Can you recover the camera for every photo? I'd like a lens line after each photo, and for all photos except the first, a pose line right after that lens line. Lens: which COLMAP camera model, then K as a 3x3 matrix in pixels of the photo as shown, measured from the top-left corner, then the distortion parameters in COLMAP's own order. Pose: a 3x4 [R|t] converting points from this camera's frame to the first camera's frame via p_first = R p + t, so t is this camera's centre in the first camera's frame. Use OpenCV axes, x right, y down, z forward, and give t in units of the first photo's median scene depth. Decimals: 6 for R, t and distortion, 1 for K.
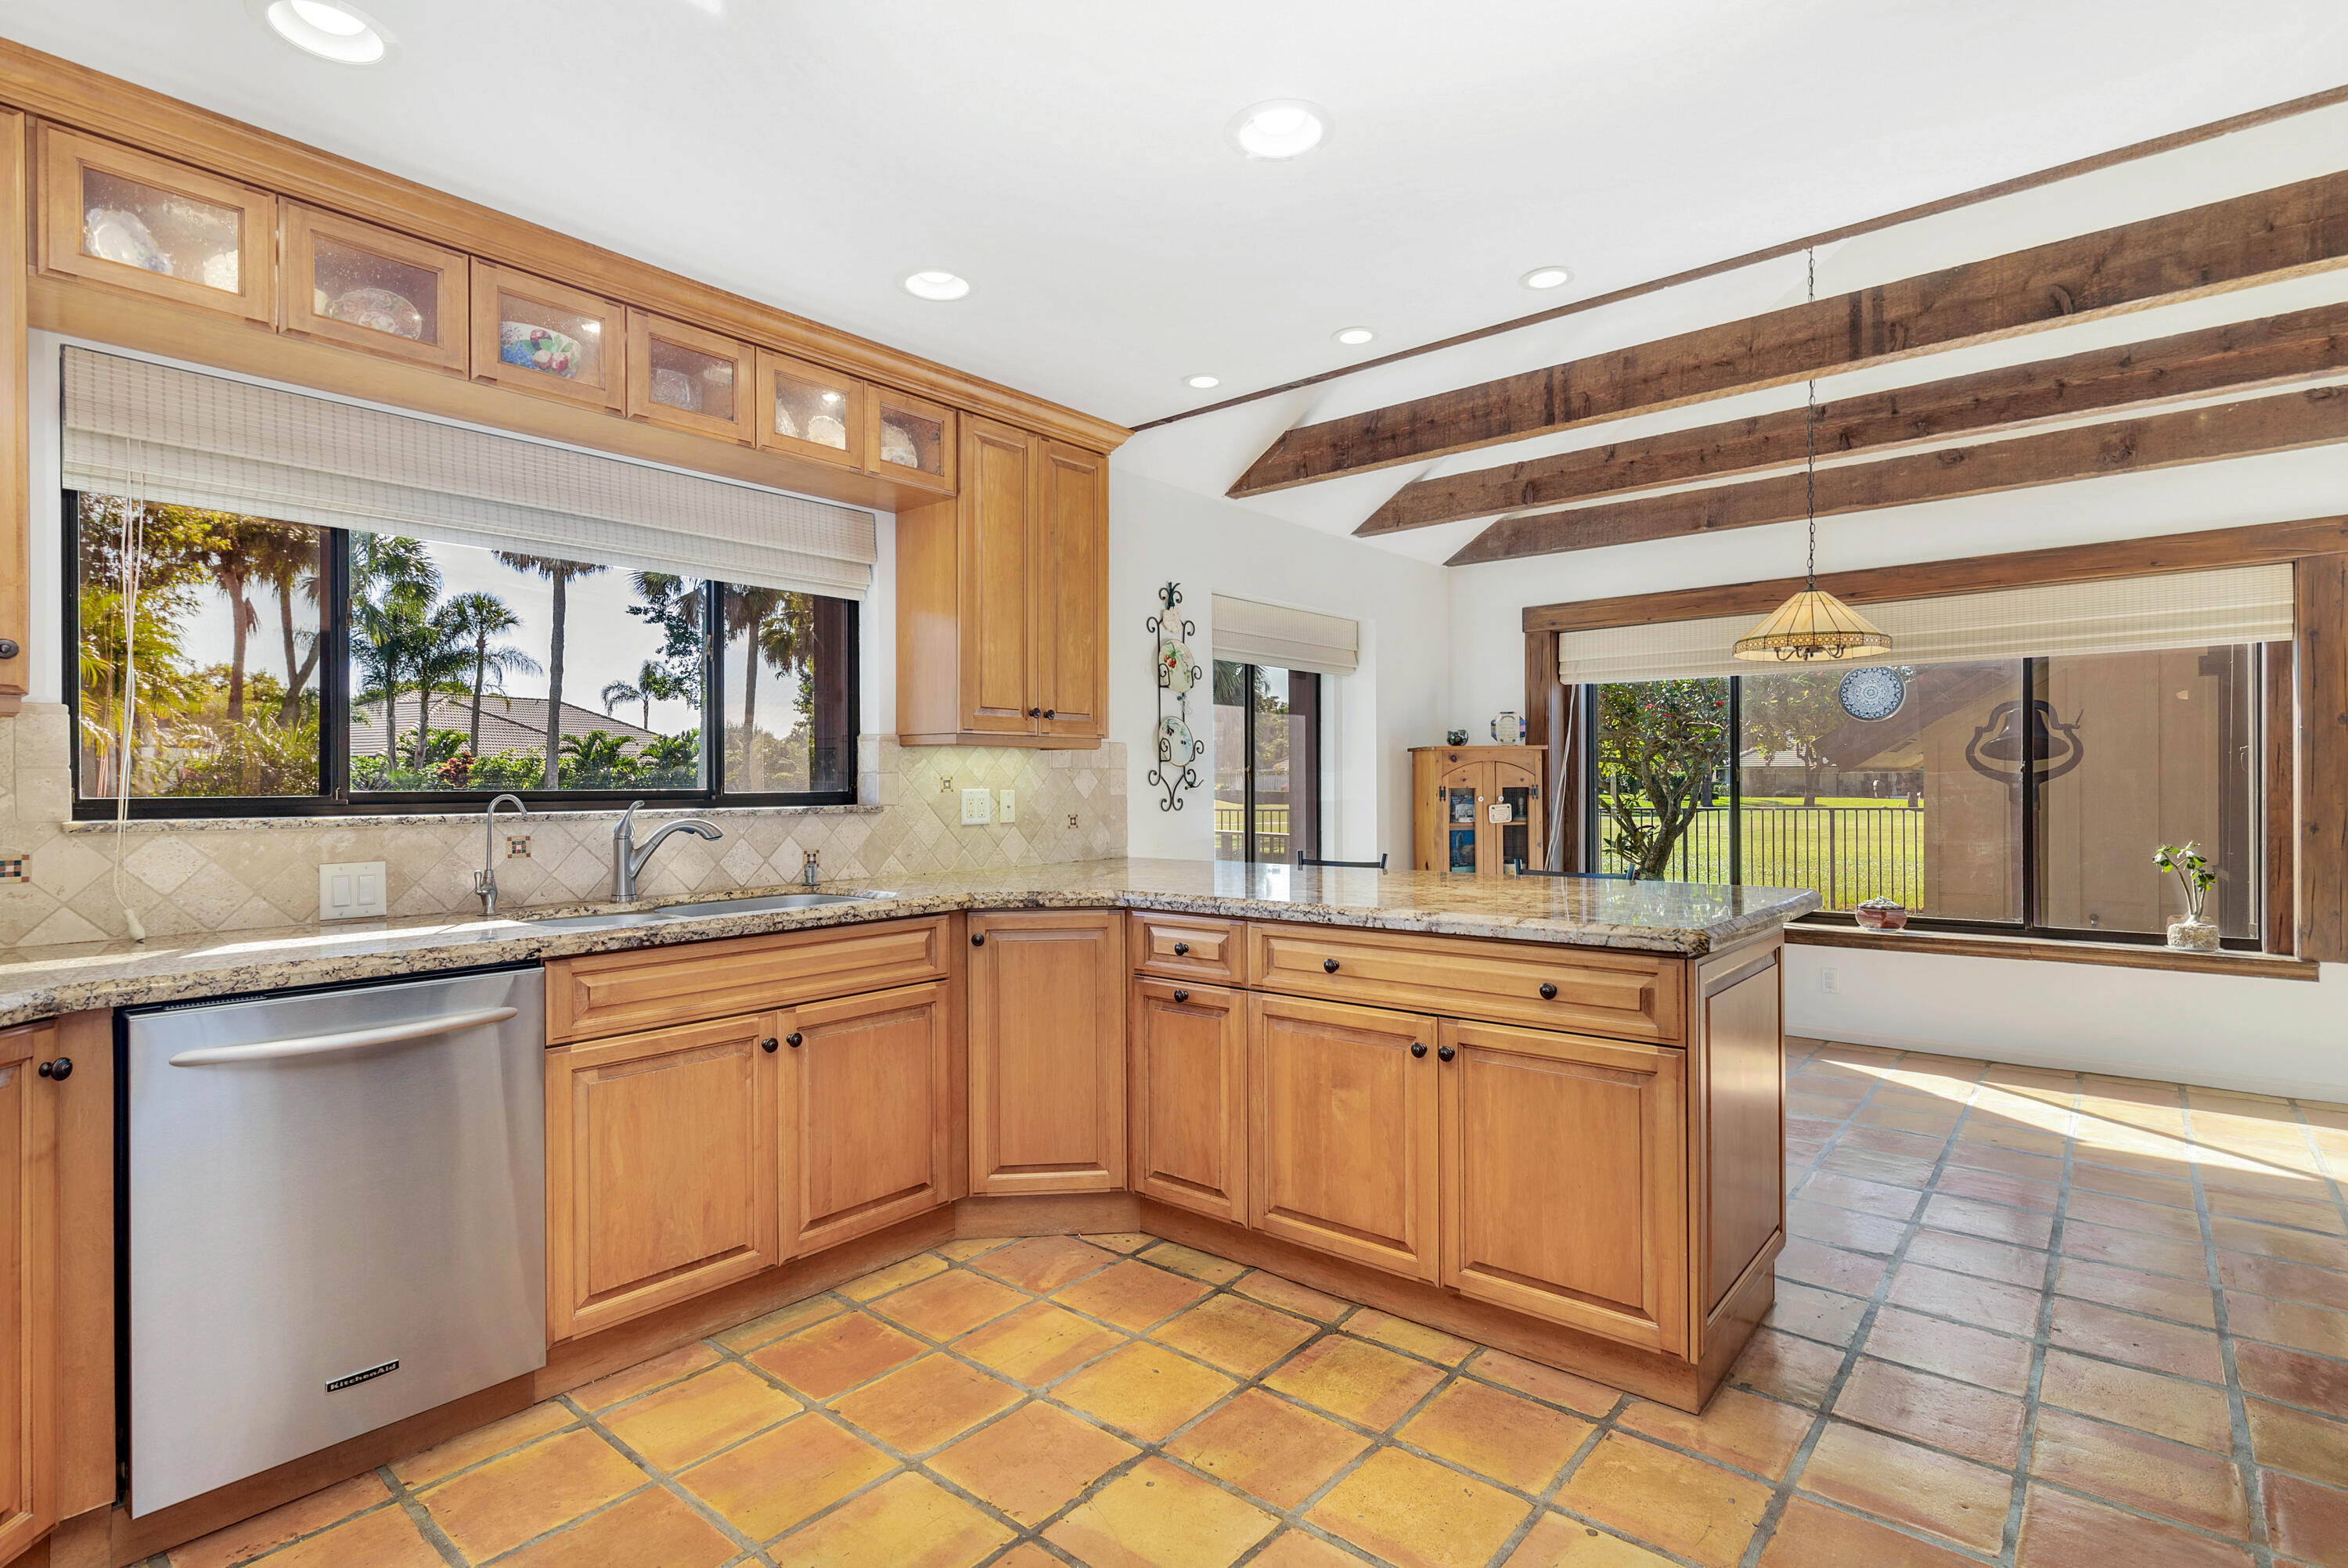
lens RADIAL K [[1111.4, 0, 1246.4], [0, 1111.4, 784.5], [0, 0, 1]] dist [0.013276, -0.002469]
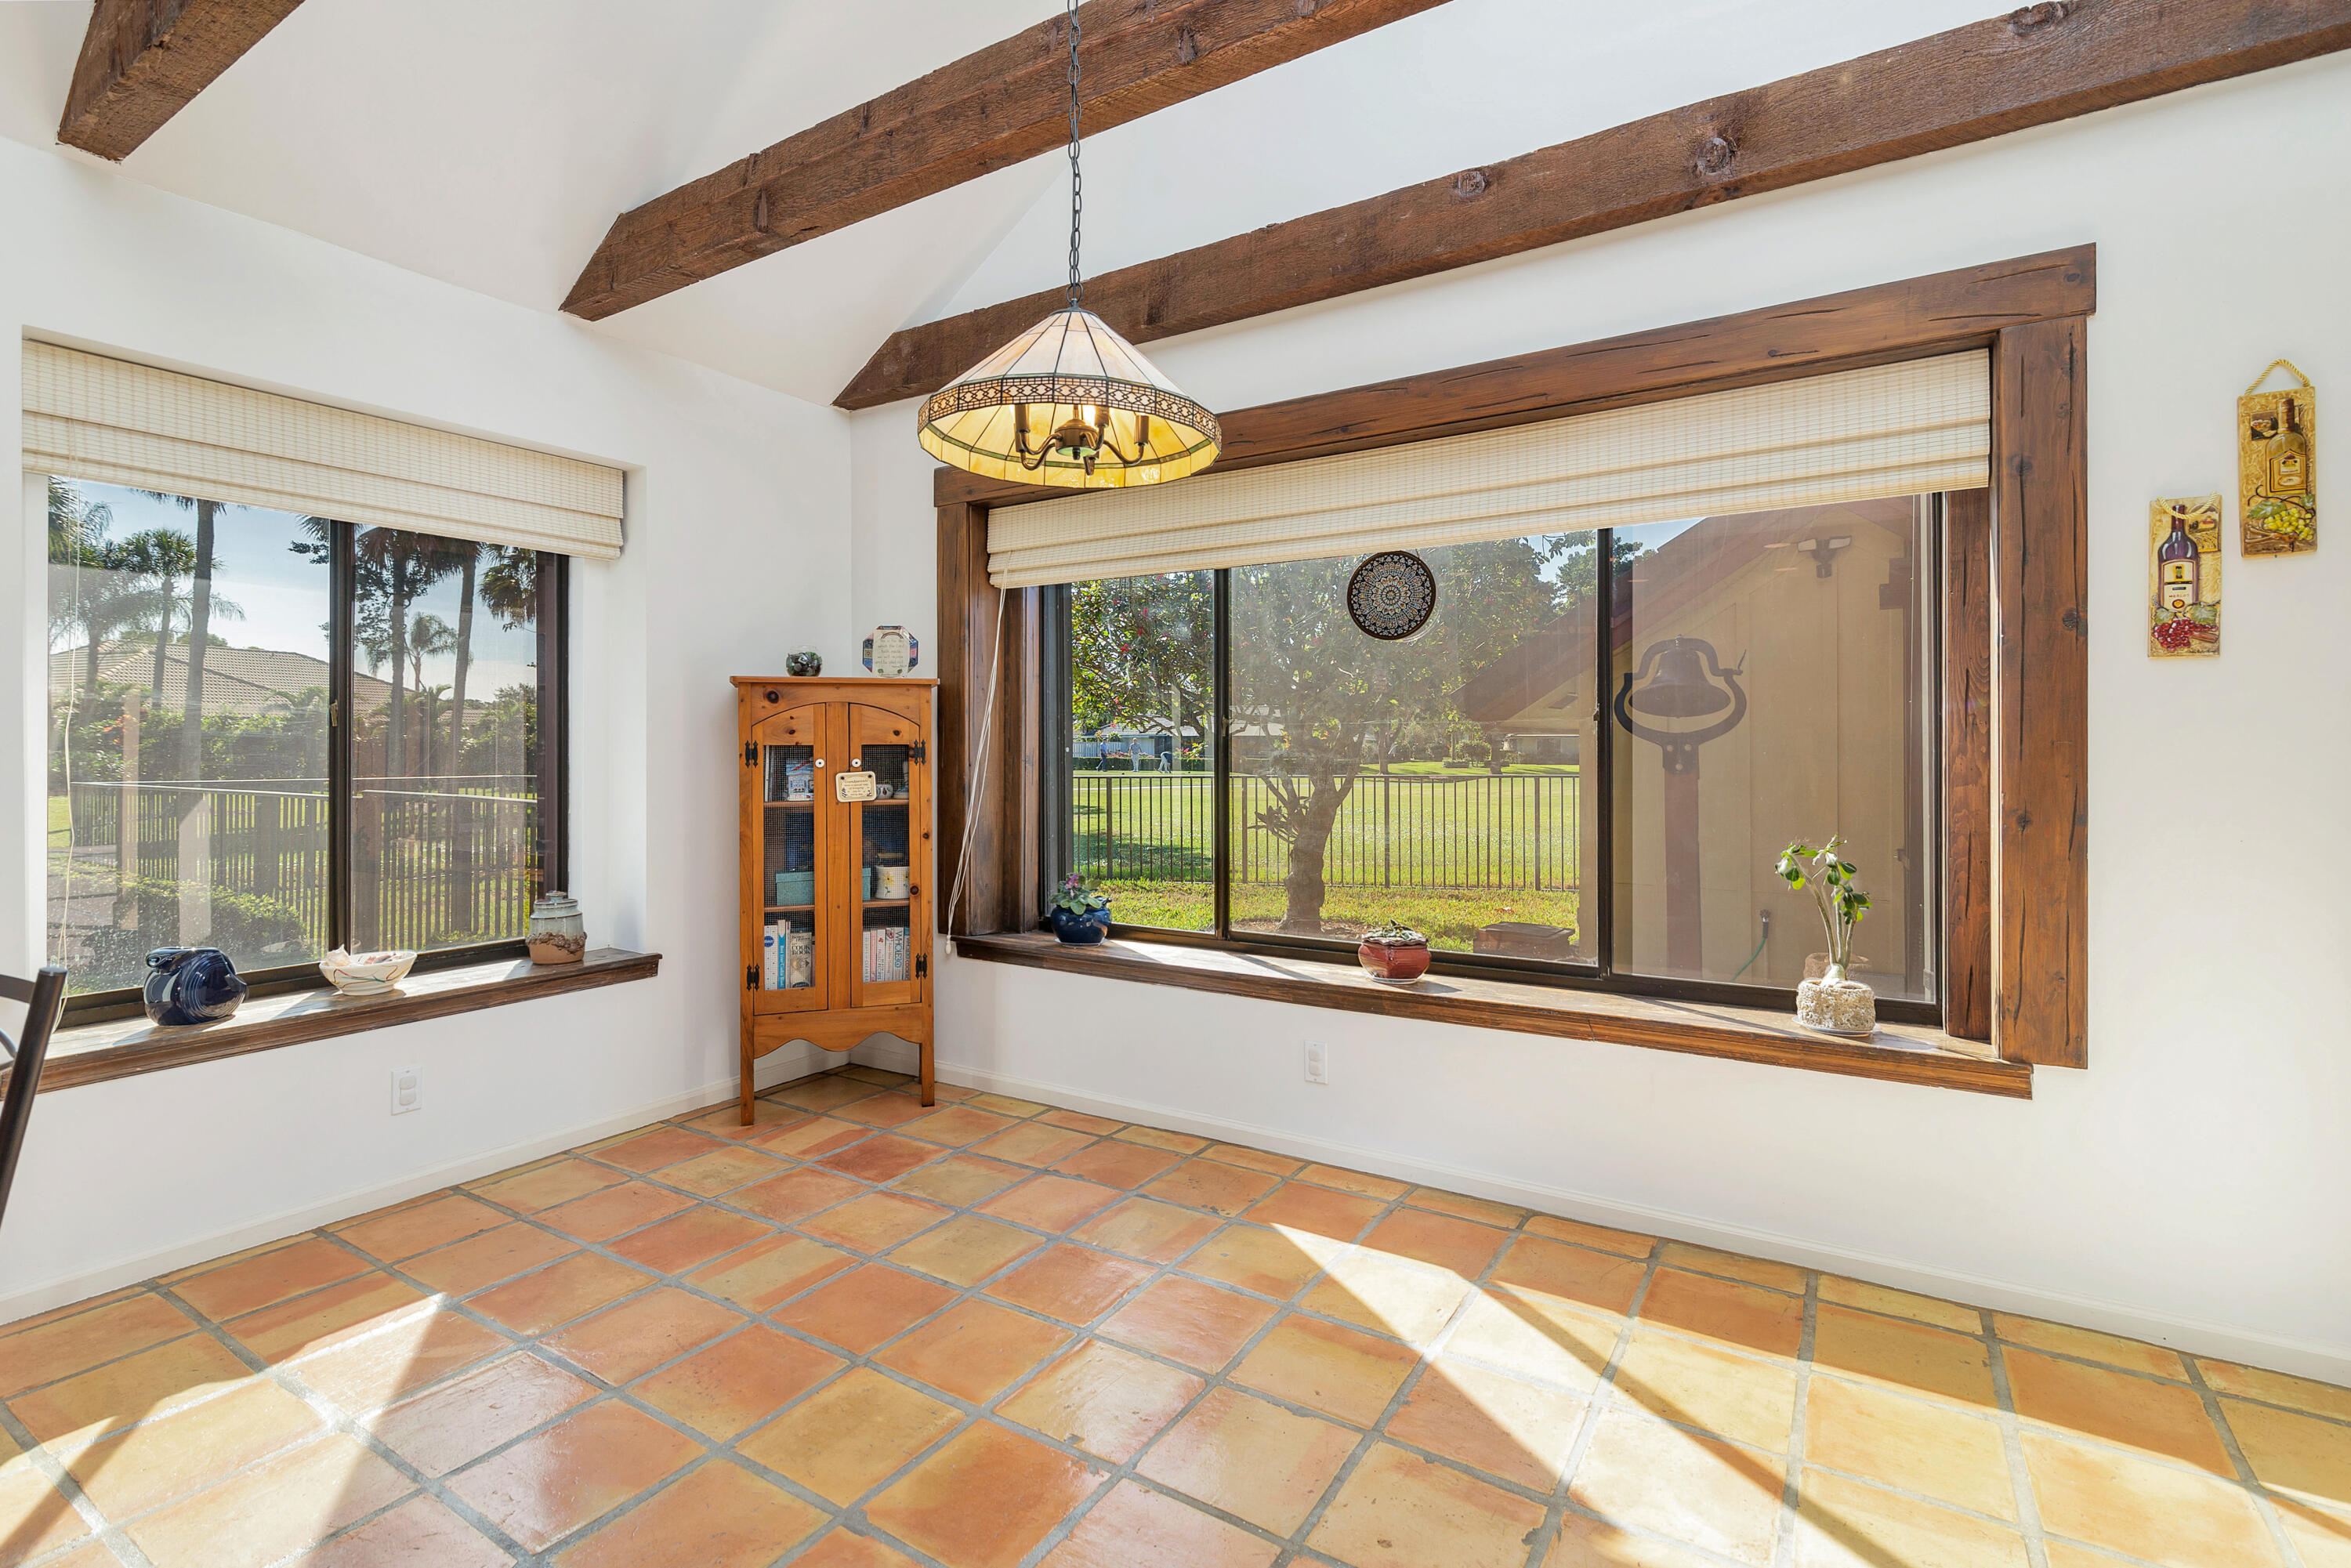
lens RADIAL K [[1088.8, 0, 1209.4], [0, 1088.8, 745.3], [0, 0, 1]] dist [0.001591, 0.000301]
pose [[0.991045, 0.004188, 0.133461, 0.344850], [-0.003714, 0.999986, -0.003799, 0.004938], [-0.133475, 0.003270, 0.991047, 0.373007]]
